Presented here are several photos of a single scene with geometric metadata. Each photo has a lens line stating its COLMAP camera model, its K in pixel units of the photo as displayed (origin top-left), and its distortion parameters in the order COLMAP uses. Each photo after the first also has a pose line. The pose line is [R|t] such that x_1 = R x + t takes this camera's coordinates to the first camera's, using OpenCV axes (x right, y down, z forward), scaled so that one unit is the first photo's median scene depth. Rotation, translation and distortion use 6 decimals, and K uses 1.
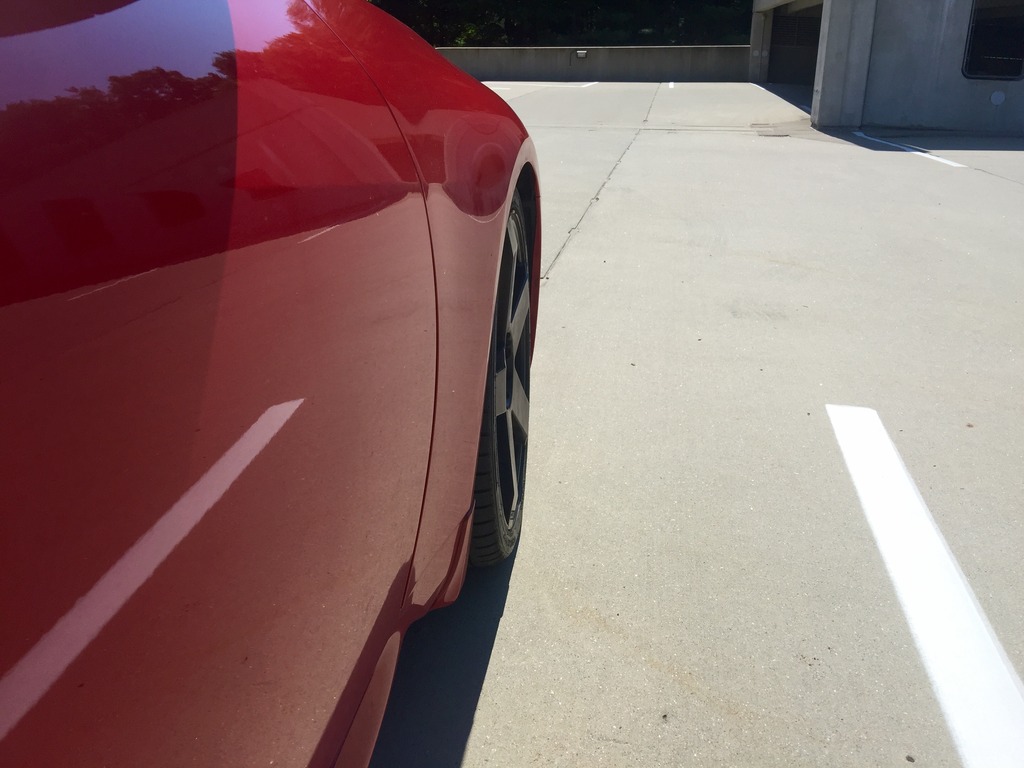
lens RADIAL K [[992.5, 0, 509.4], [0, 992.5, 383.8], [0, 0, 1]] dist [0.041191, 0.000000]
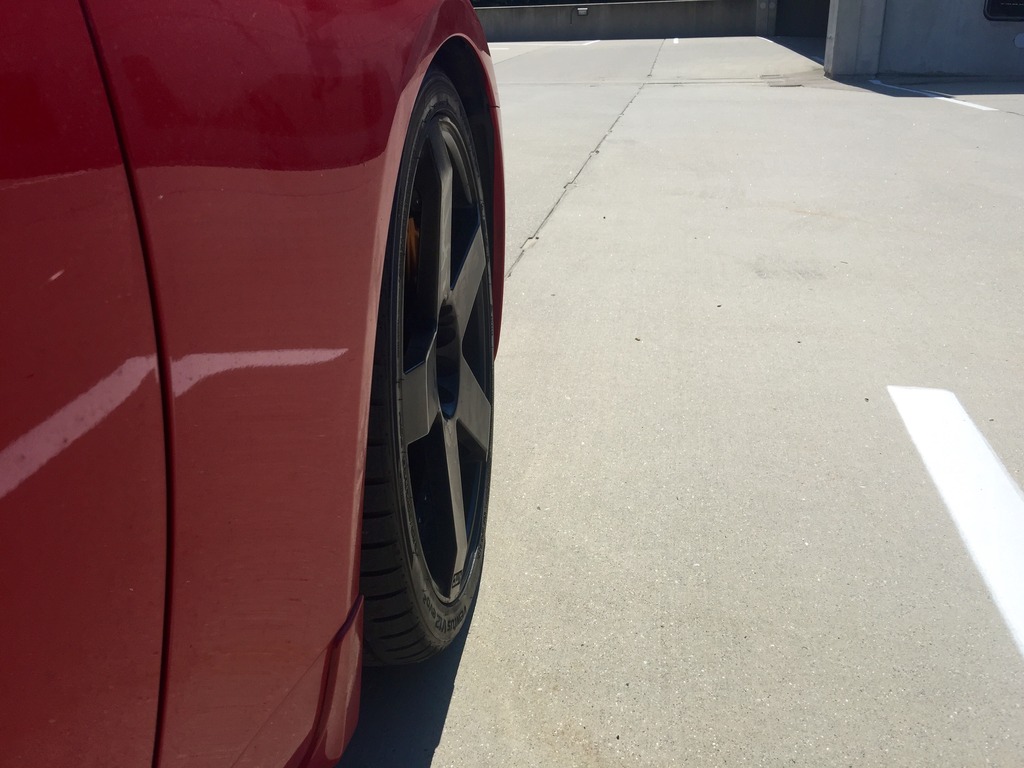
lens RADIAL K [[992.5, 0, 513.5], [0, 992.5, 385.9], [0, 0, 1]] dist [0.041191, 0.000000]
pose [[0.999717, -0.023125, -0.005645, 0.031329], [0.023299, 0.999180, 0.033127, -0.012104], [0.004874, -0.033249, 0.999435, 0.223420]]
